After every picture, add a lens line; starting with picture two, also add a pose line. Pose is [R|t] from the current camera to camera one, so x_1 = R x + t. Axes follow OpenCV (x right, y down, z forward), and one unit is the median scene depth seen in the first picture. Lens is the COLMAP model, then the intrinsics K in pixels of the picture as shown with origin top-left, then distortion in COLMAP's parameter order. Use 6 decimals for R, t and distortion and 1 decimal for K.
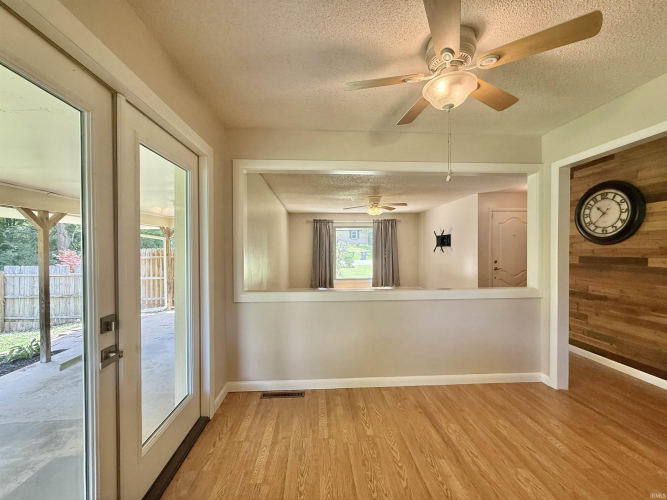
lens RADIAL K [[265.7, 0, 333.1], [0, 265.7, 251.4], [0, 0, 1]] dist [-0.000397, -0.000023]
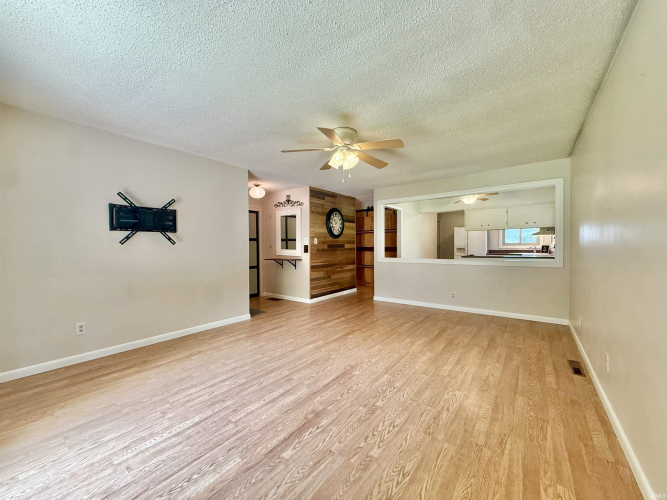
lens RADIAL K [[264.5, 0, 331.4], [0, 264.5, 251.1], [0, 0, 1]] dist [-0.000359, 0.000188]
pose [[-0.754199, -0.002400, 0.656641, -0.298557], [0.017637, 0.999558, 0.023911, 0.022980], [-0.656409, 0.029615, -0.753824, 2.530234]]
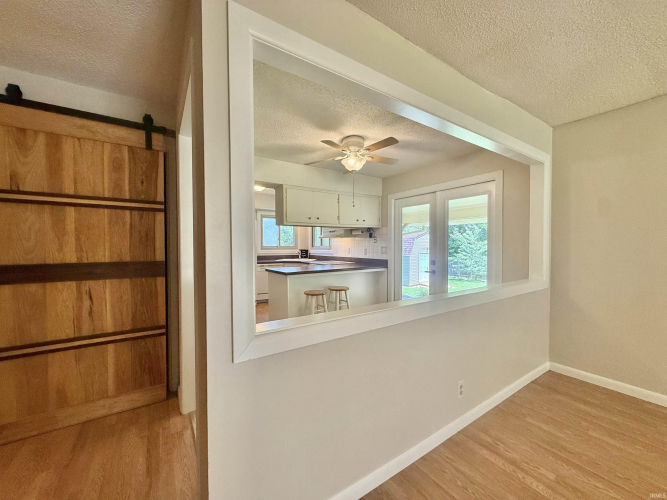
lens RADIAL K [[265.0, 0, 331.3], [0, 265.0, 250.9], [0, 0, 1]] dist [0.012395, 0.000135]
pose [[-0.868081, 0.017273, -0.496121, 0.742768], [0.000296, 0.999412, 0.034279, 0.002058], [0.496422, 0.029610, -0.867576, 1.244350]]
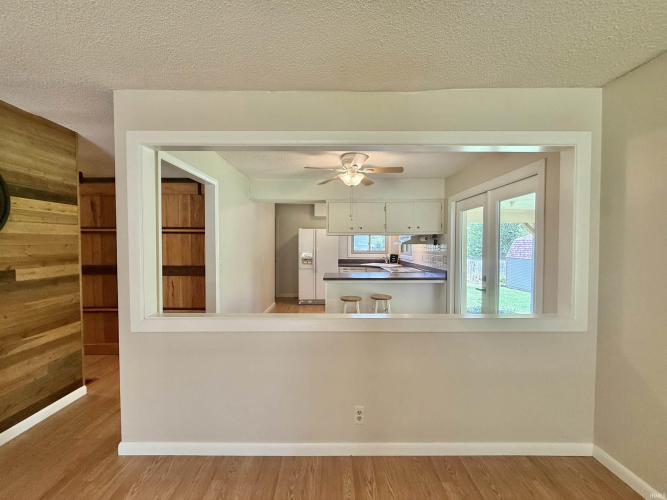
lens RADIAL K [[264.5, 0, 331.4], [0, 264.5, 251.1], [0, 0, 1]] dist [-0.000359, 0.000188]
pose [[-0.998020, 0.000218, 0.062890, 0.214498], [0.002593, 0.999286, 0.037681, -0.046173], [-0.062837, 0.037770, -0.997309, 1.444142]]
